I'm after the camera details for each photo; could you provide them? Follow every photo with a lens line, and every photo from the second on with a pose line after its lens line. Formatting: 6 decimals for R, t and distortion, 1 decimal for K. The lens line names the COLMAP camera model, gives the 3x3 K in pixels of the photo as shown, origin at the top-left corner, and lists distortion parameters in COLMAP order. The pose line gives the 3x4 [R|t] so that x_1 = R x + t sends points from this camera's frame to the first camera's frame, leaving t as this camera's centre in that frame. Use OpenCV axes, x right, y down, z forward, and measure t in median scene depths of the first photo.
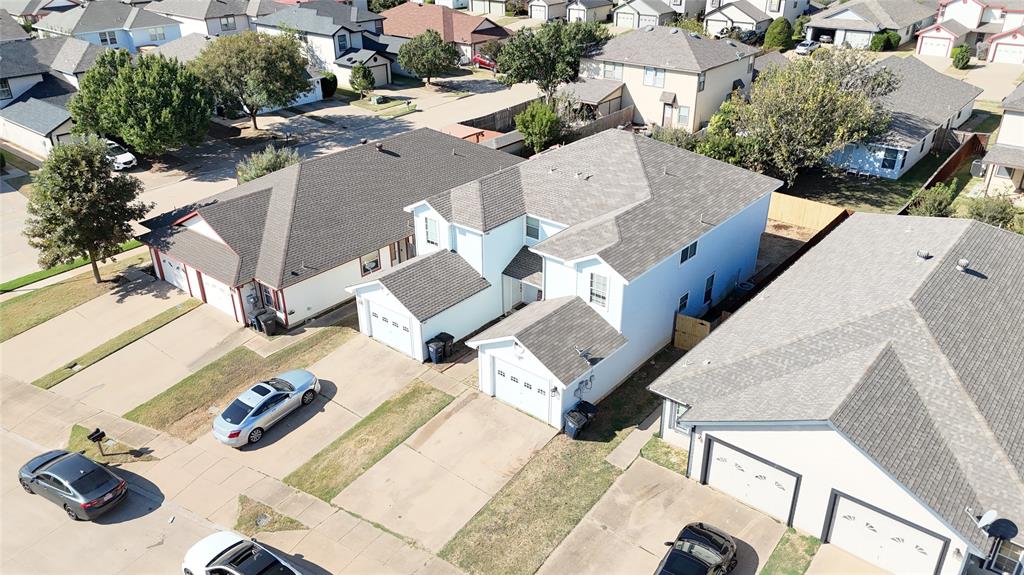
lens RADIAL K [[754.8, 0, 512.0], [0, 754.8, 287.5], [0, 0, 1]] dist [0.072564, -0.066514]
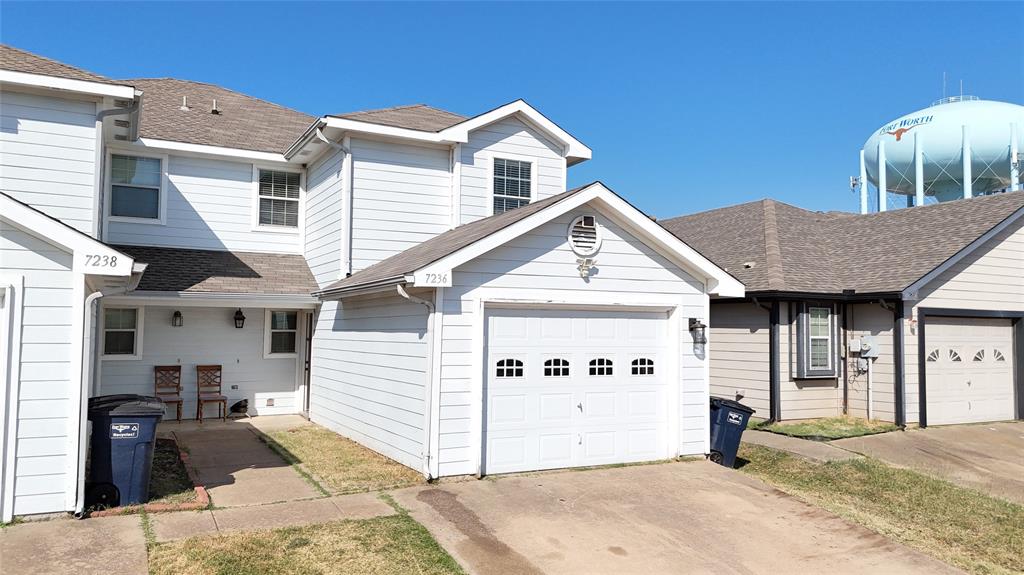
lens RADIAL K [[747.6, 0, 512.0], [0, 747.6, 287.5], [0, 0, 1]] dist [0.130944, -0.245950]
pose [[0.385100, 0.070278, 0.920195, -0.249064], [0.409541, 0.880526, -0.238641, 0.132428], [-0.827027, 0.468758, 0.310309, 0.743501]]
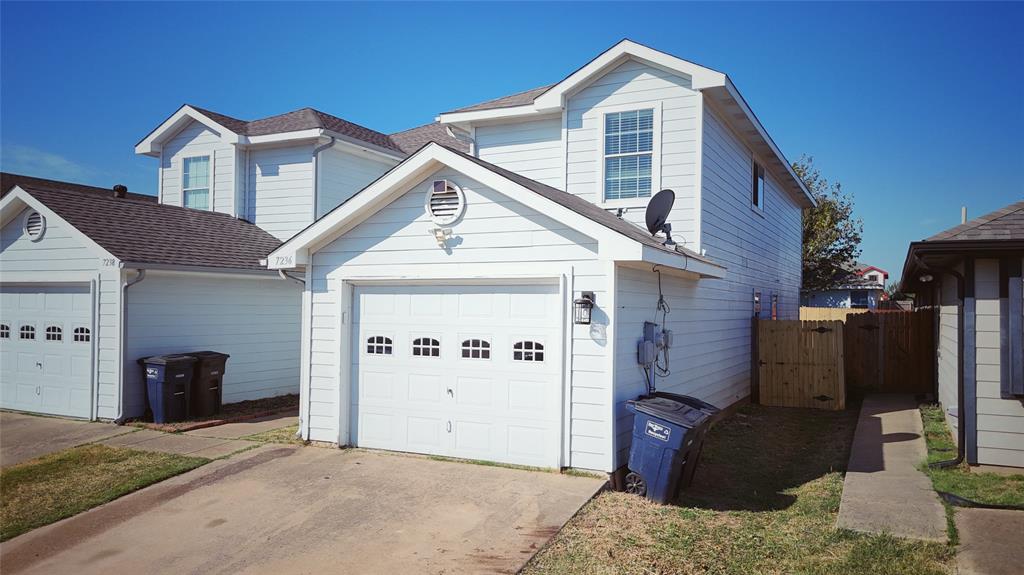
lens RADIAL K [[790.8, 0, 491.4], [0, 790.8, 270.8], [0, 0, 1]] dist [0.075589, -0.165884]
pose [[0.977674, 0.035647, 0.207081, -0.031285], [0.073187, 0.866028, -0.494610, 0.209964], [-0.196970, 0.498723, 0.844084, 0.587789]]
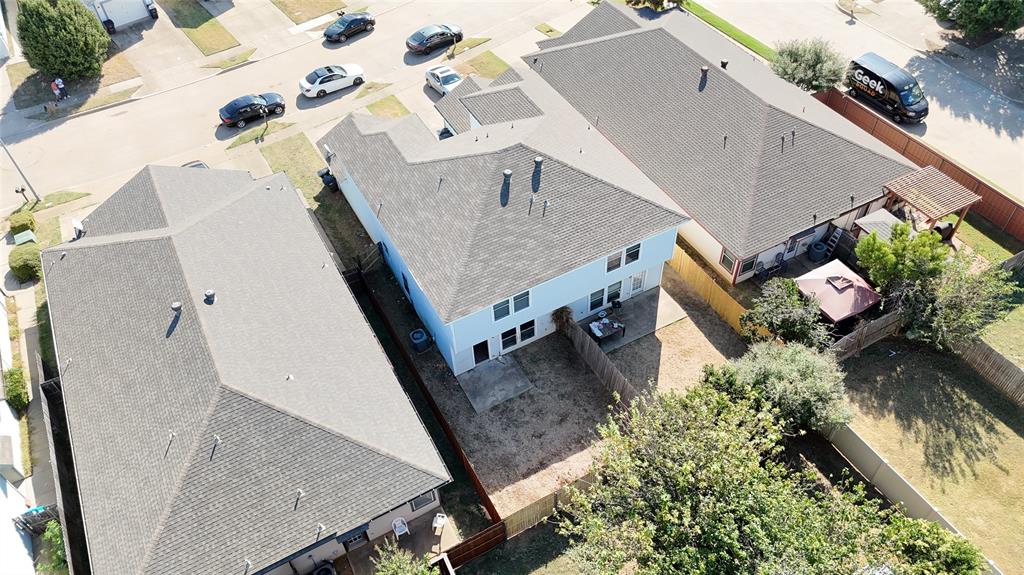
lens RADIAL K [[754.8, 0, 512.0], [0, 754.8, 287.5], [0, 0, 1]] dist [0.072564, -0.066514]
pose [[-0.370697, 0.696298, -0.614616, 0.855566], [-0.386441, 0.486122, 0.783804, -0.873320], [0.844540, 0.528067, 0.088874, 1.041914]]
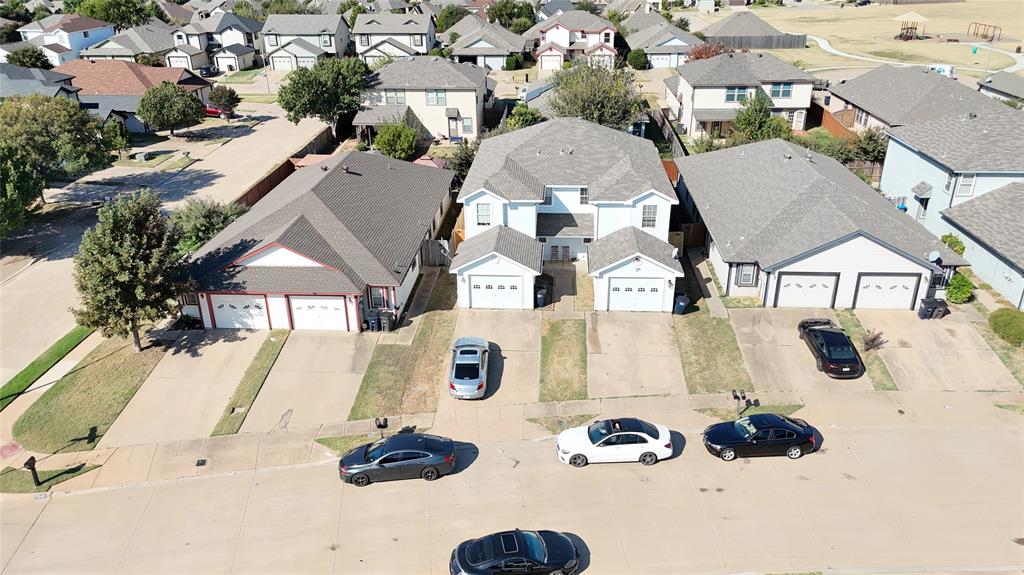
lens RADIAL K [[754.8, 0, 512.0], [0, 754.8, 287.5], [0, 0, 1]] dist [0.072564, -0.066514]
pose [[0.808409, -0.242111, 0.536524, -0.746253], [0.272387, 0.961897, 0.023644, 0.023390], [-0.521805, 0.127028, 0.843554, -0.039318]]
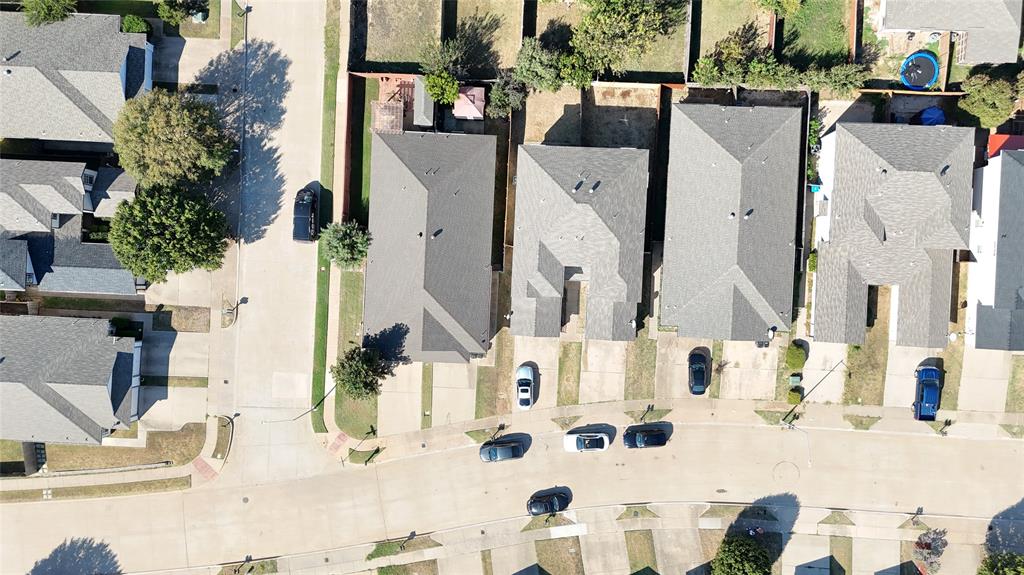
lens RADIAL K [[747.6, 0, 512.0], [0, 747.6, 287.5], [0, 0, 1]] dist [0.130944, -0.245950]
pose [[0.796613, -0.604337, -0.013589, -0.099828], [0.294247, 0.368030, 0.882027, -1.886313], [-0.528041, -0.706633, 0.471002, 0.066494]]
